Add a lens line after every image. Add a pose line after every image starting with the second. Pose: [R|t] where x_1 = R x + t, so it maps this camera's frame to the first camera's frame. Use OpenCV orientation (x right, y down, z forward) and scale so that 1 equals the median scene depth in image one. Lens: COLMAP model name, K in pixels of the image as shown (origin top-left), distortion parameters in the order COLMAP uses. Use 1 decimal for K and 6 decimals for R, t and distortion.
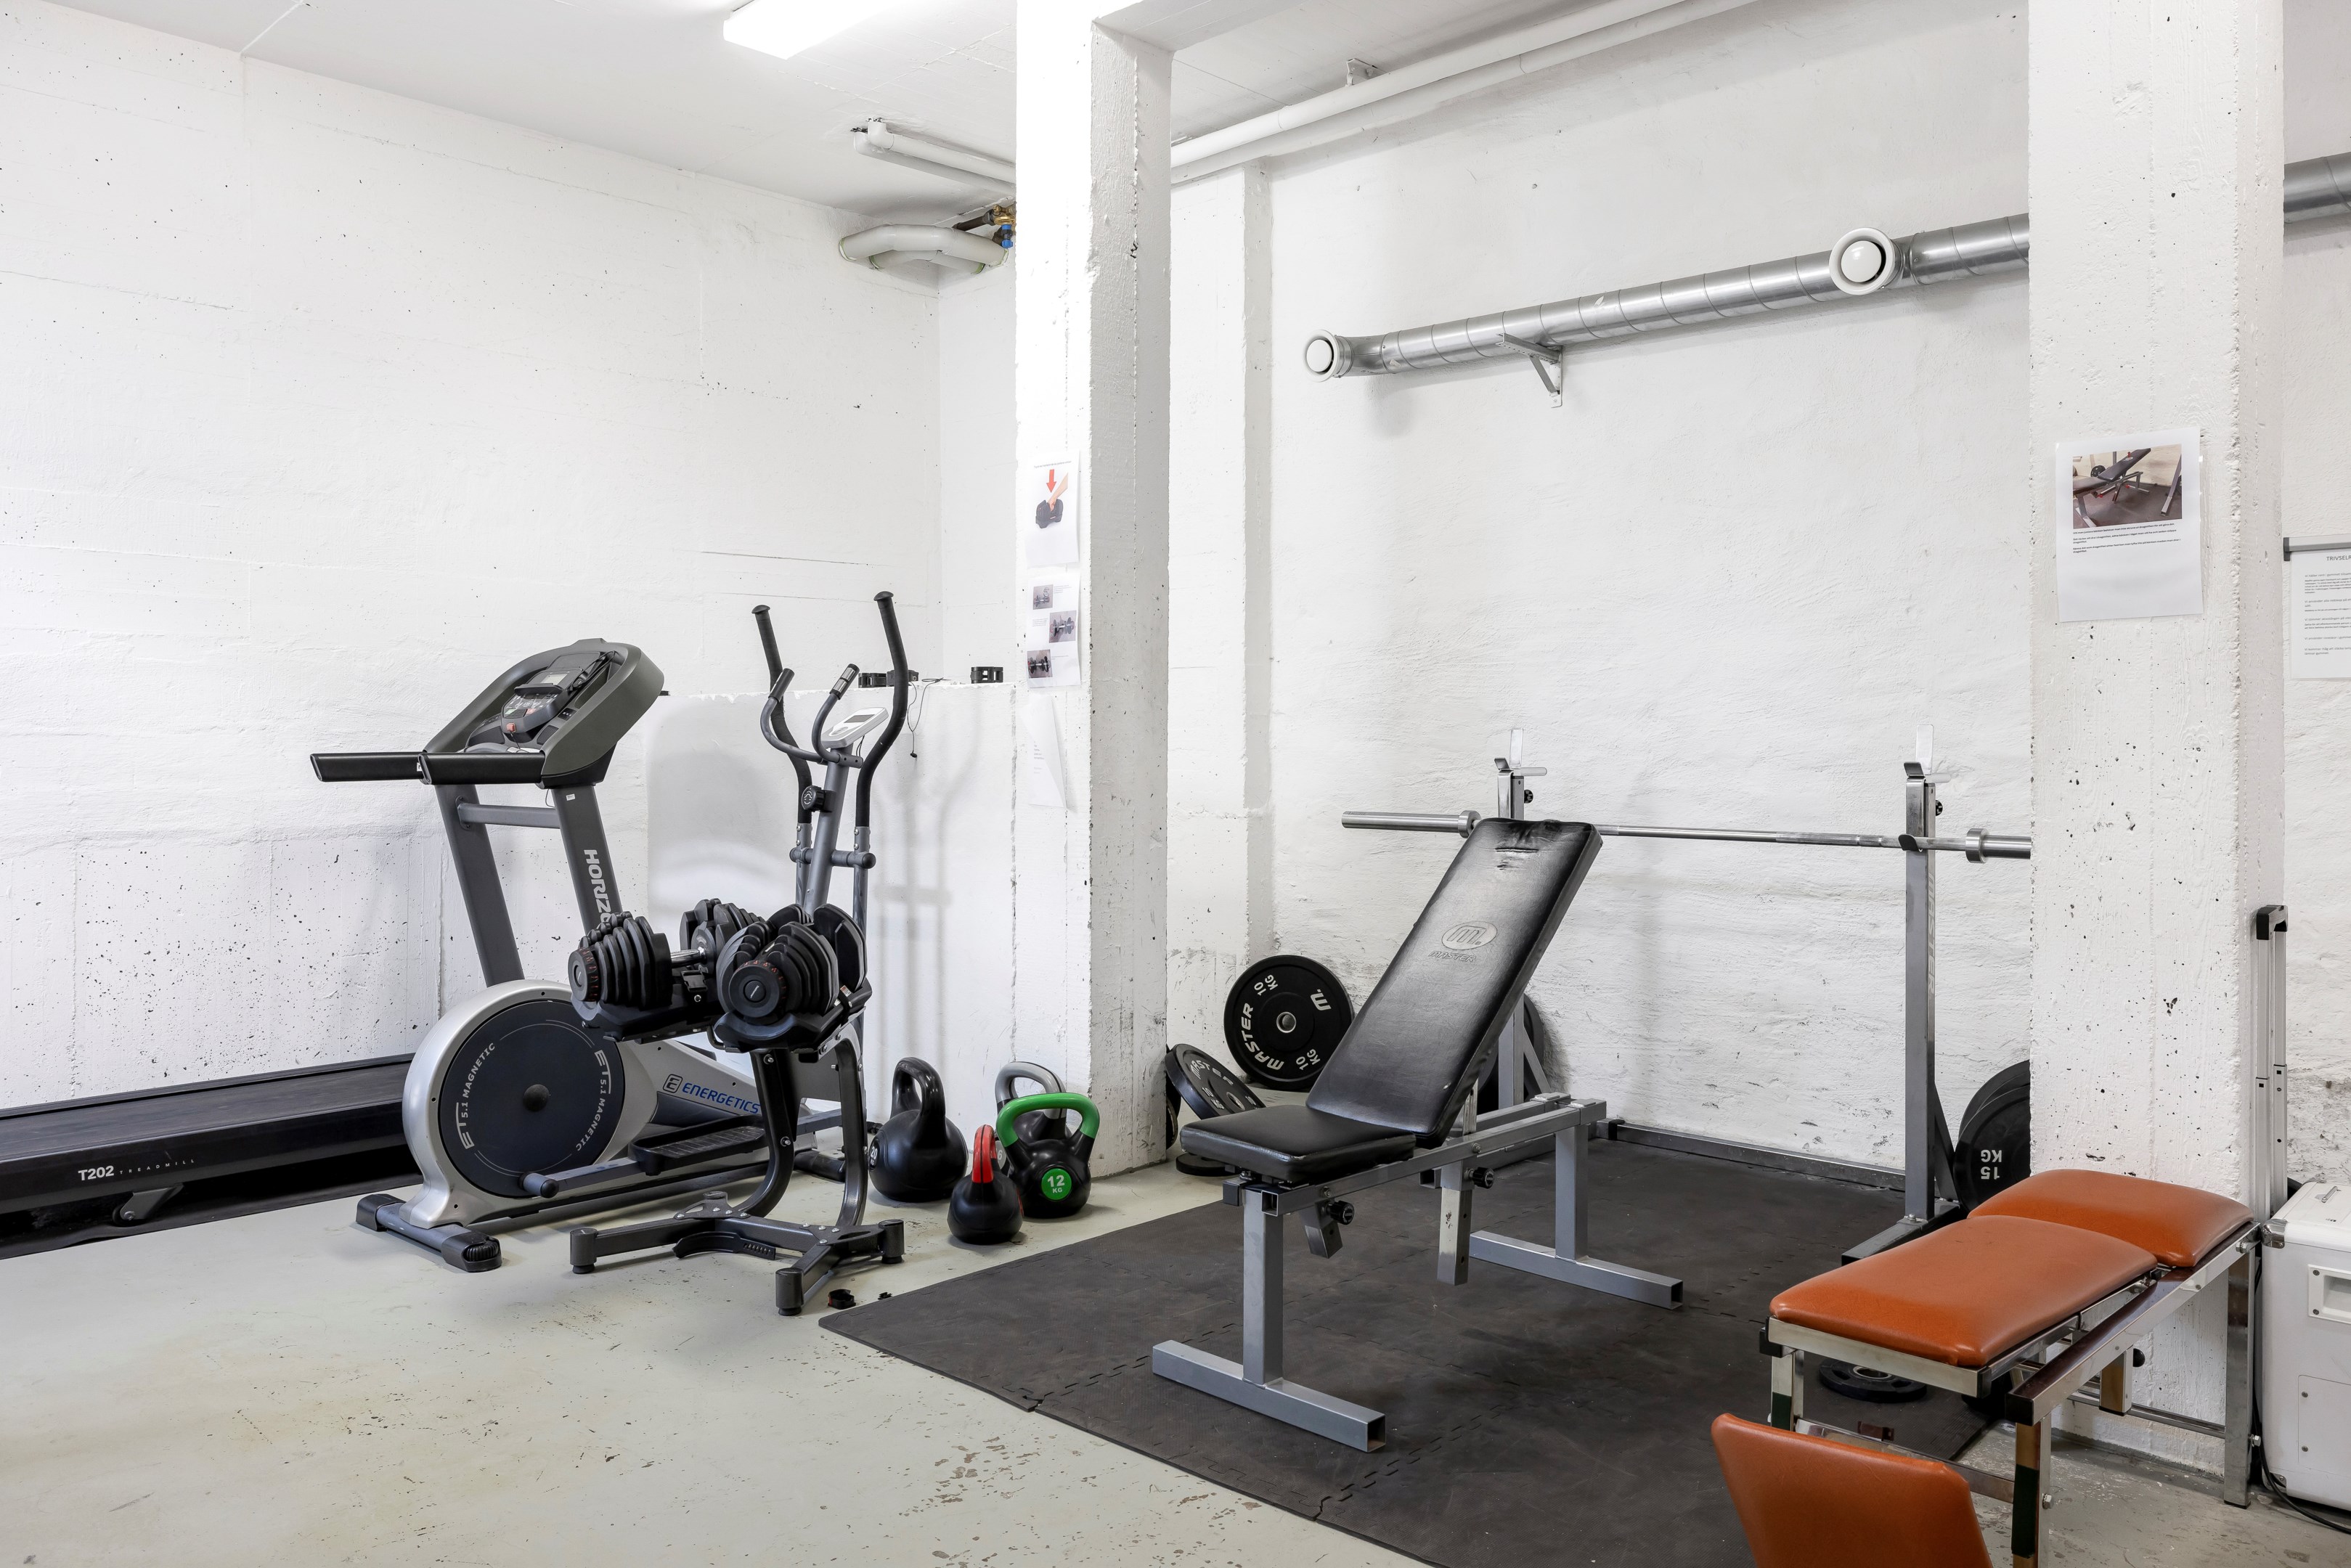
lens RADIAL K [[1726.0, 0, 1175.5], [0, 1726.0, 784.0], [0, 0, 1]] dist [-0.000899, 0.001171]
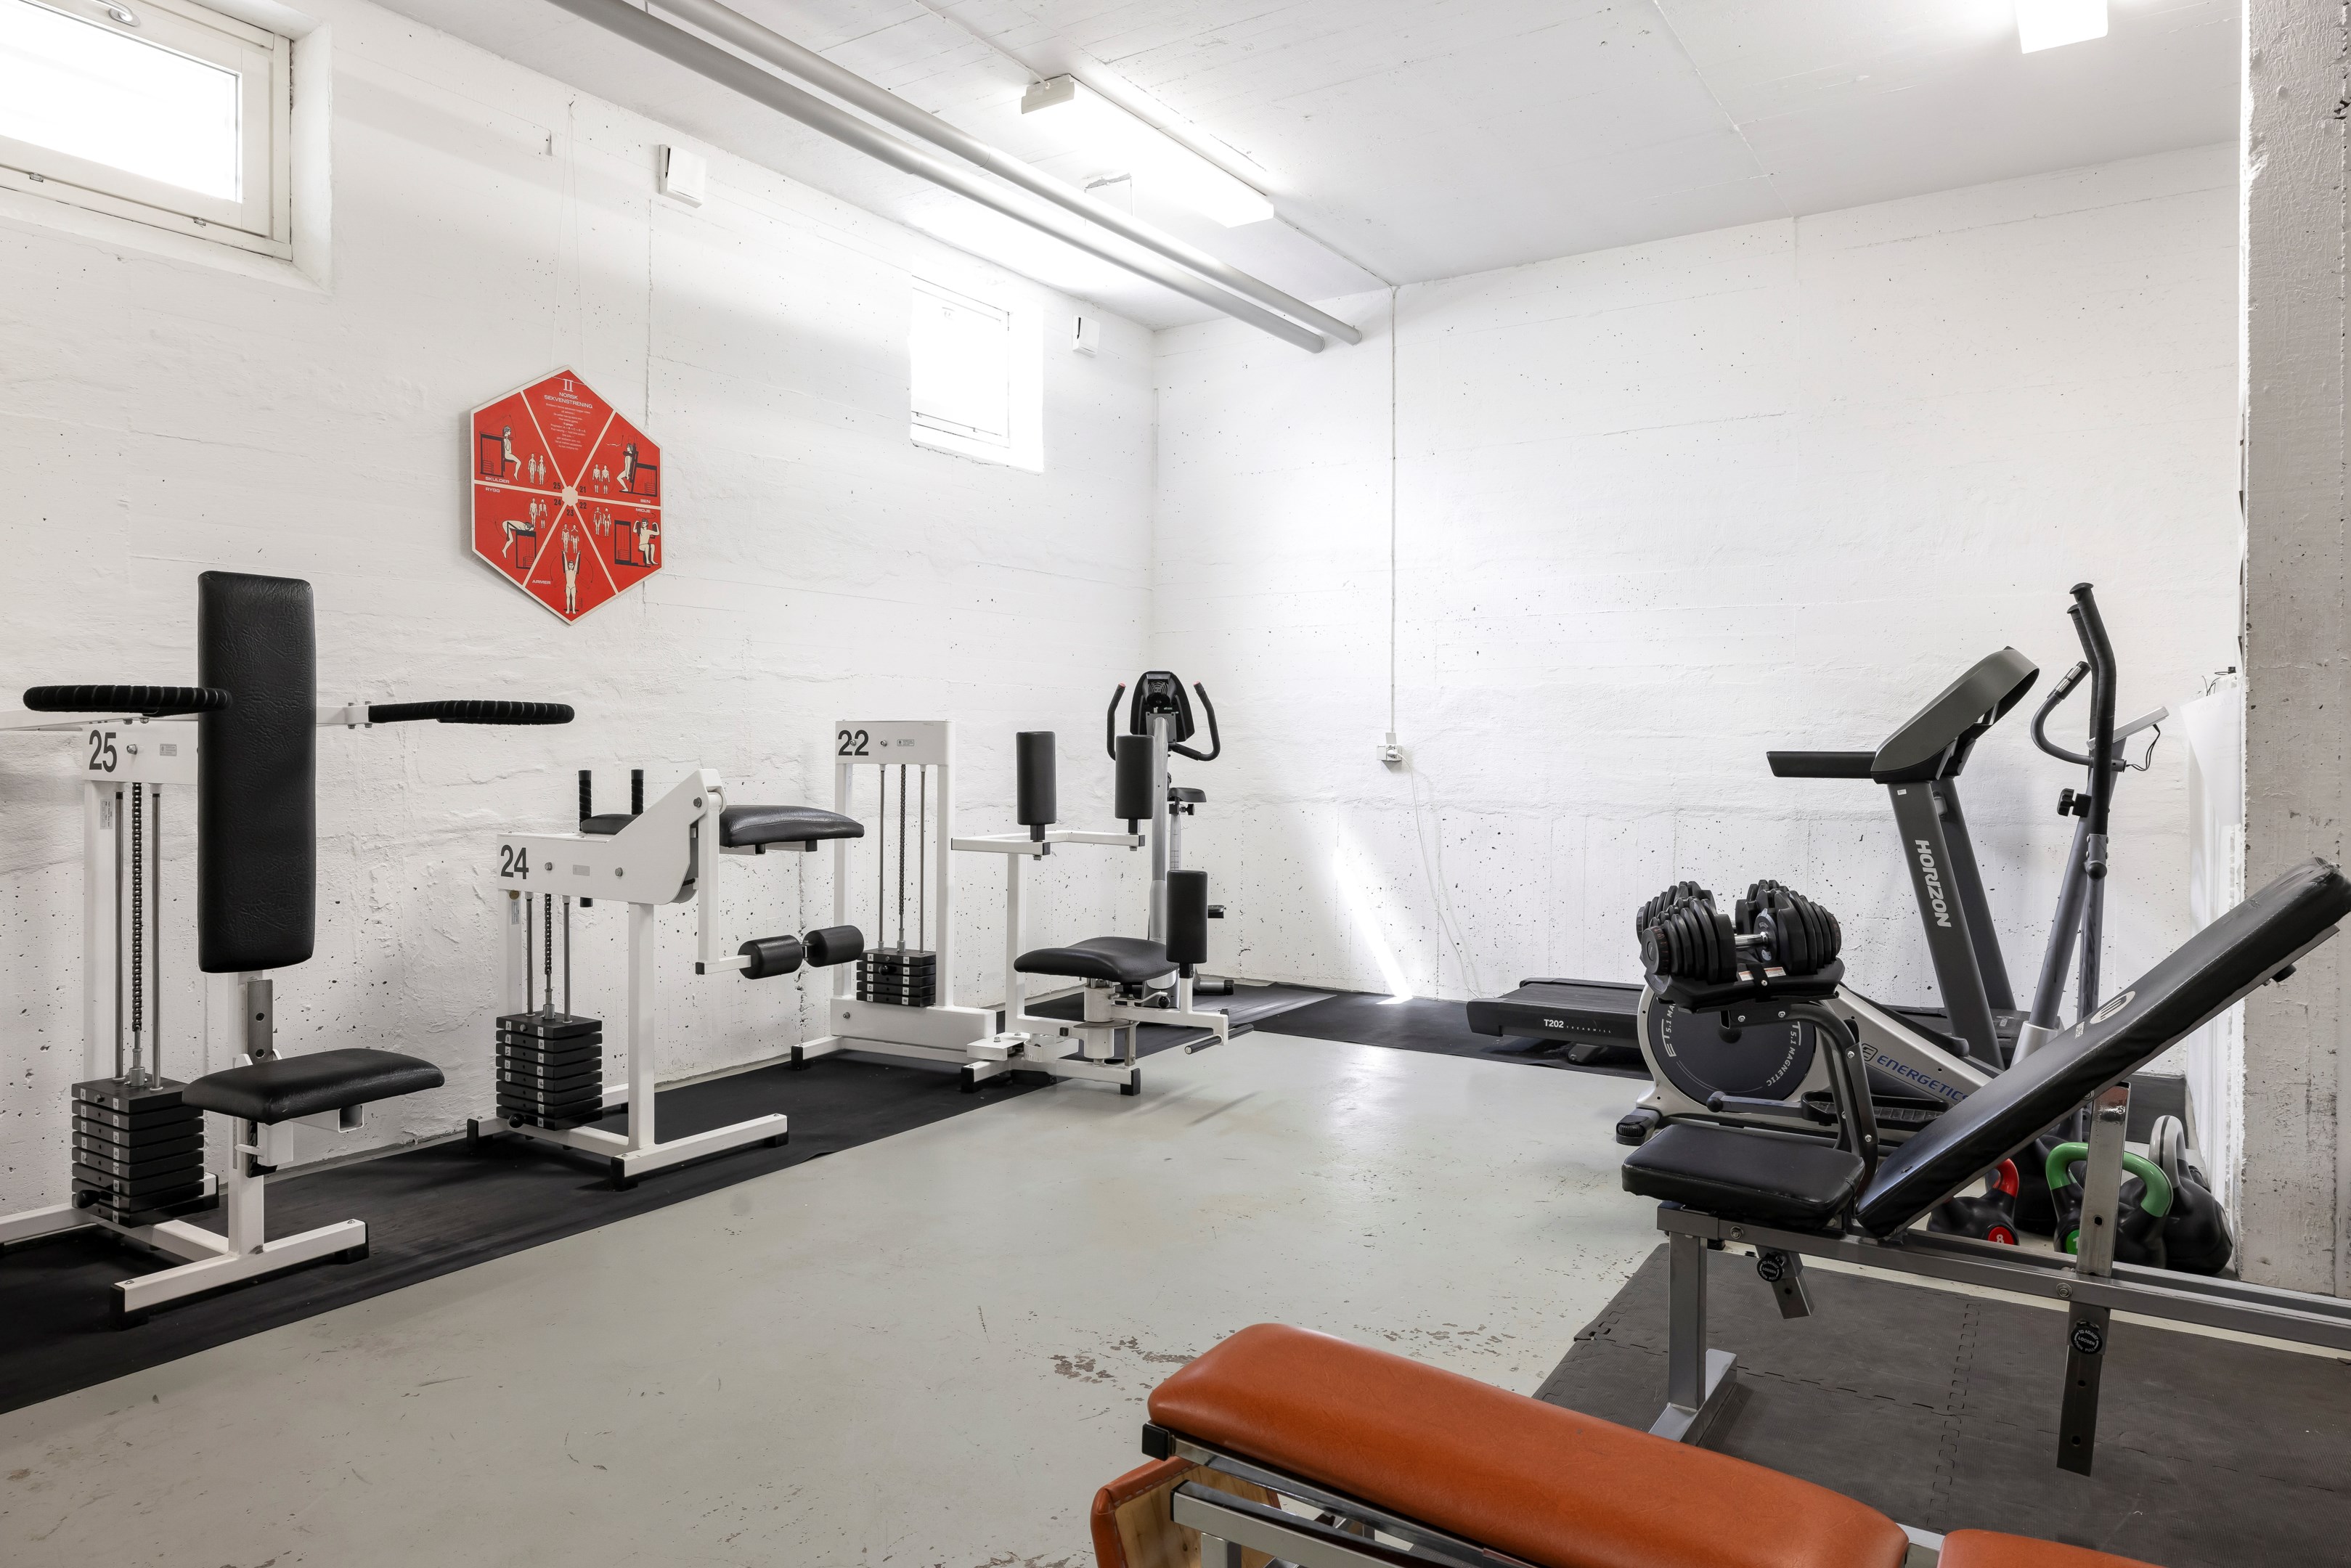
lens RADIAL K [[1479.1, 0, 1178.0], [0, 1479.1, 771.6], [0, 0, 1]] dist [-0.002154, 0.001216]
pose [[0.202717, 0.021629, -0.978999, 0.579983], [-0.029368, 0.999441, 0.016000, -0.008460], [0.978797, 0.025507, 0.203238, 0.400422]]
